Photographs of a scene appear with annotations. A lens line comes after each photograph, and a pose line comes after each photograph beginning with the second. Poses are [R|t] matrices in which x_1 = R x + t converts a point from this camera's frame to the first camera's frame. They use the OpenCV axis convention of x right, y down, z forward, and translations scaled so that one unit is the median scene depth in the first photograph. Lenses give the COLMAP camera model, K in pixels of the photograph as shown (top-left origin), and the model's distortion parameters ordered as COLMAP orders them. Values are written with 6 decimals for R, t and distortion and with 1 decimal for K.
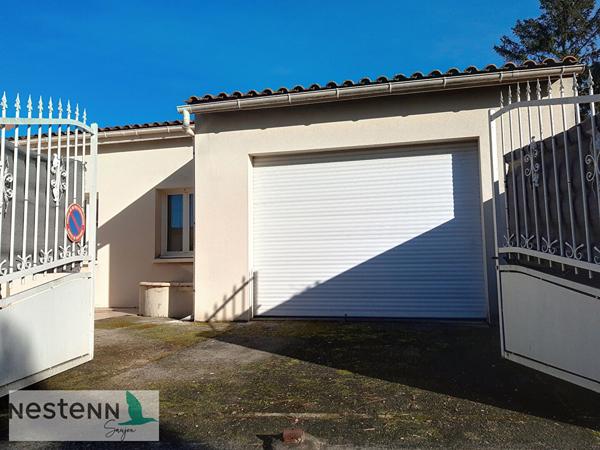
lens RADIAL K [[456.1, 0, 299.7], [0, 456.1, 226.5], [0, 0, 1]] dist [0.109803, 0.001816]
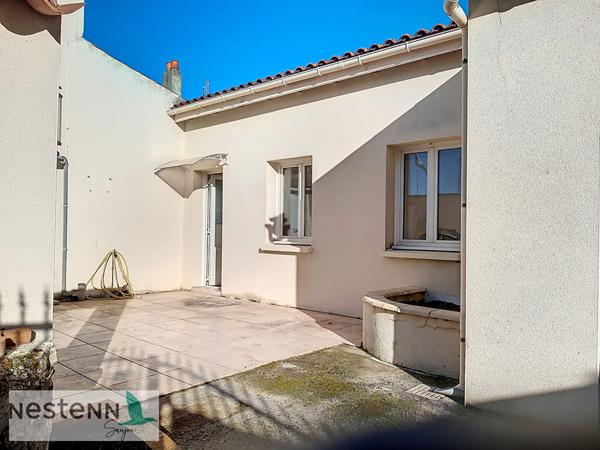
lens RADIAL K [[456.1, 0, 298.4], [0, 456.1, 225.5], [0, 0, 1]] dist [0.109803, 0.001816]
pose [[0.881357, 0.022981, -0.471891, -0.111009], [0.020747, 0.995970, 0.087254, -0.027550], [0.471994, -0.086692, 0.877329, 0.355336]]
